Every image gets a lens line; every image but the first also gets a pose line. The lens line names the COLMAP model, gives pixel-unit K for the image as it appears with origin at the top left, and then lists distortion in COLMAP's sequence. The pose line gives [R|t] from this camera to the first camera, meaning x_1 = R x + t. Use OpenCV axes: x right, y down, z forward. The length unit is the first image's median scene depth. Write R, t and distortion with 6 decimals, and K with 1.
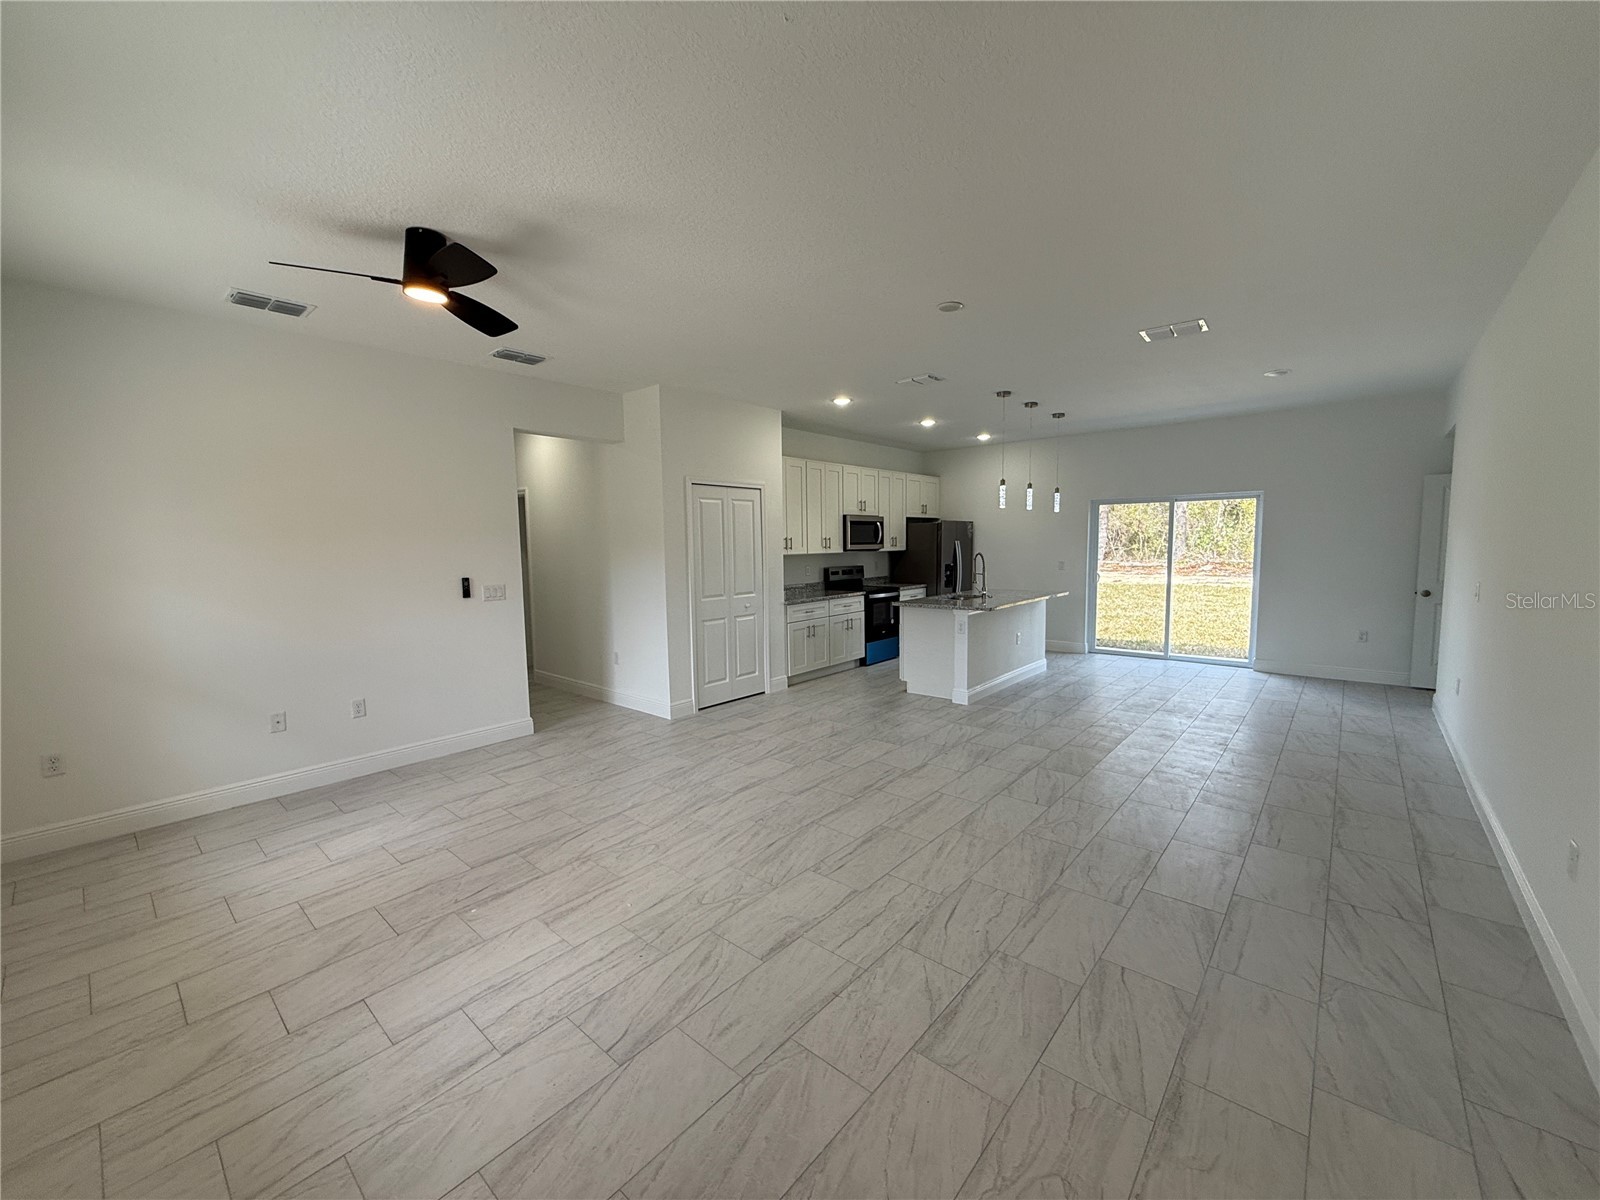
lens RADIAL K [[632.7, 0, 793.4], [0, 632.7, 595.6], [0, 0, 1]] dist [0.001183, 0.000223]
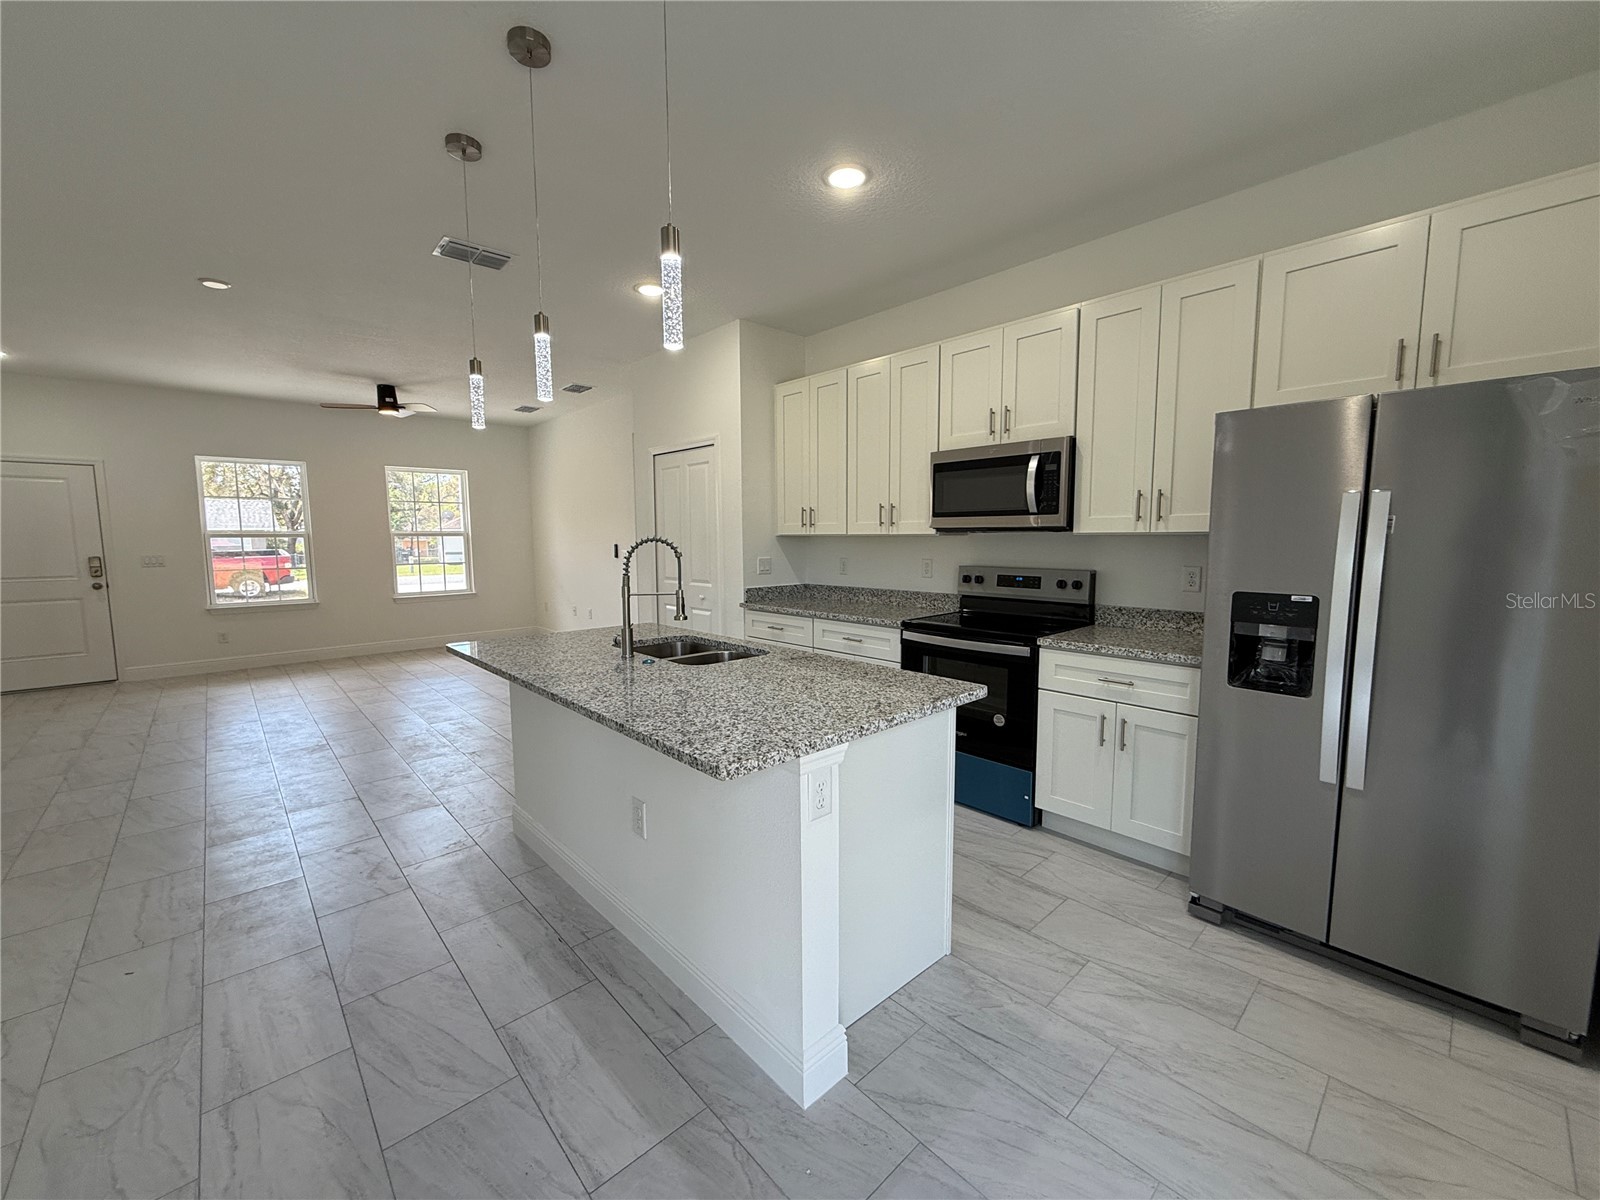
lens RADIAL K [[632.7, 0, 793.4], [0, 632.7, 595.6], [0, 0, 1]] dist [0.001183, 0.000223]
pose [[-0.104294, 0.112796, -0.988129, 0.574563], [-0.074314, 0.989886, 0.120840, -0.074875], [0.991766, 0.086035, -0.094857, 0.980512]]
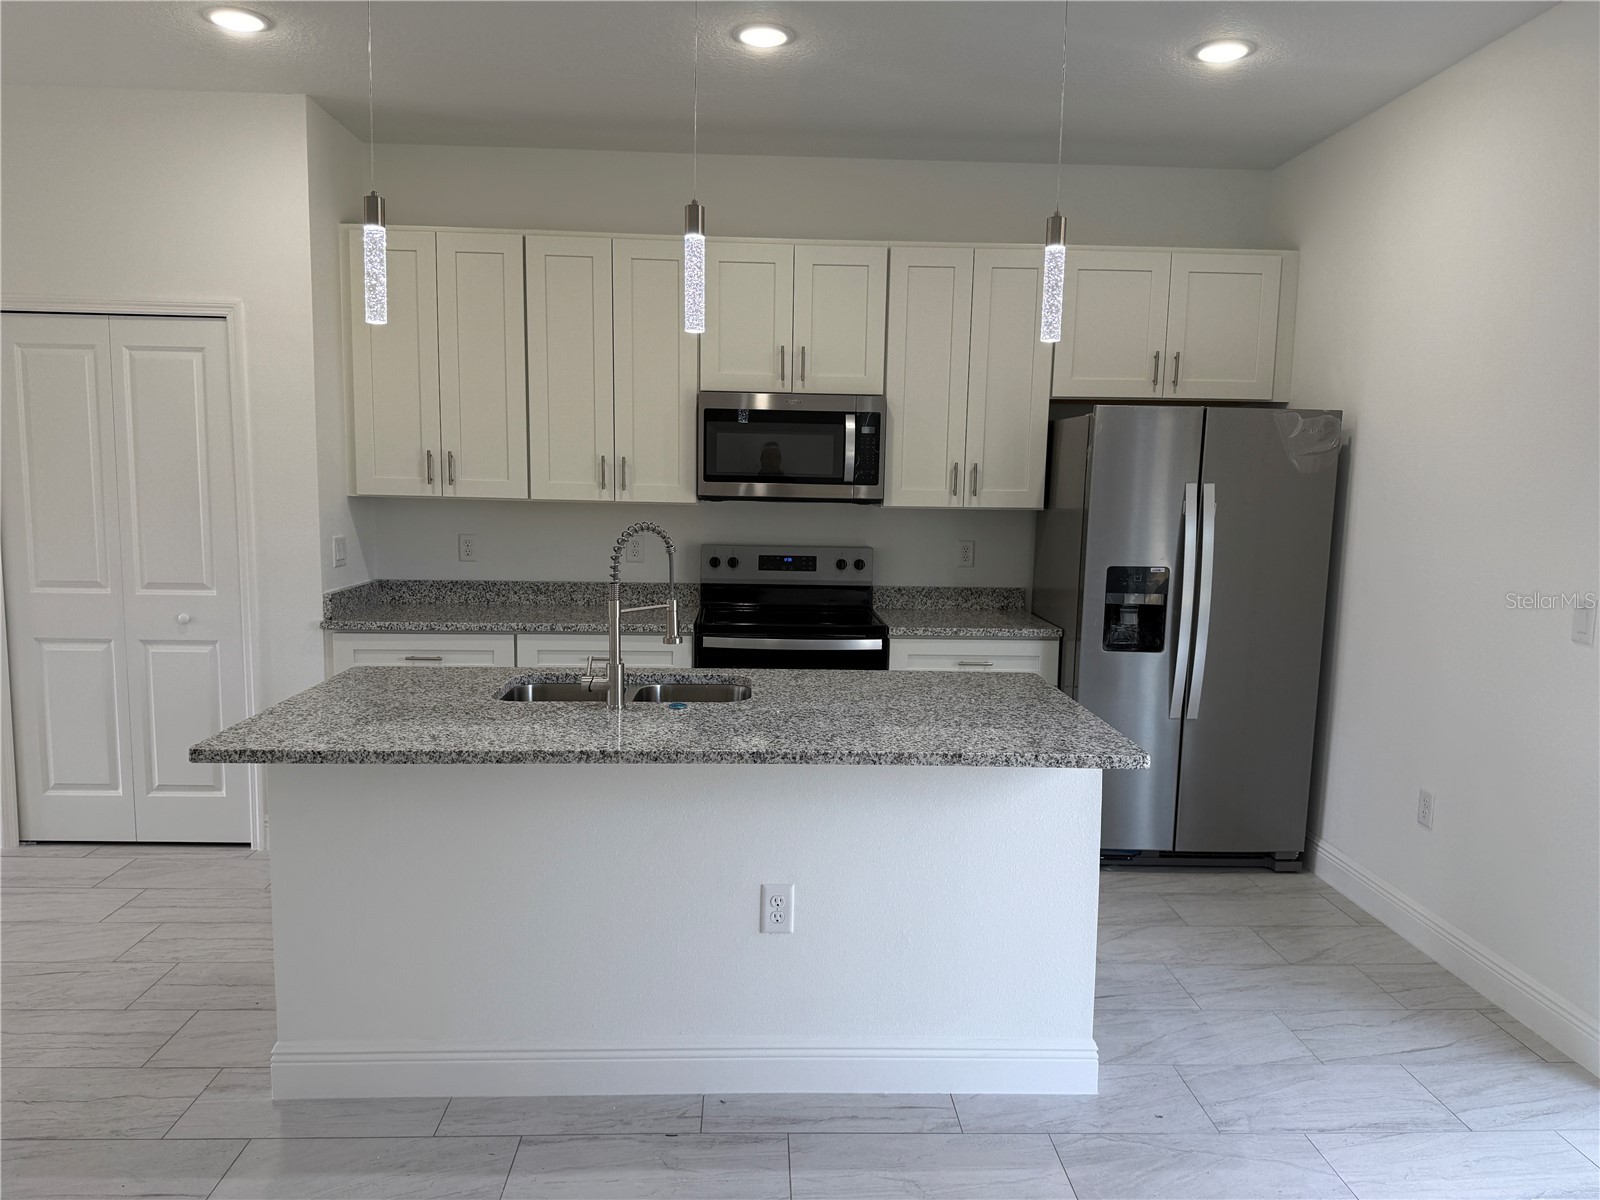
lens RADIAL K [[1113.6, 0, 800.0], [0, 1113.6, 600.0], [0, 0, 1]] dist [0.173095, -0.327794]
pose [[0.691223, 0.113109, -0.713734, 0.573192], [-0.090686, 0.993444, 0.069610, -0.065831], [0.716928, 0.016610, 0.696949, 0.646033]]
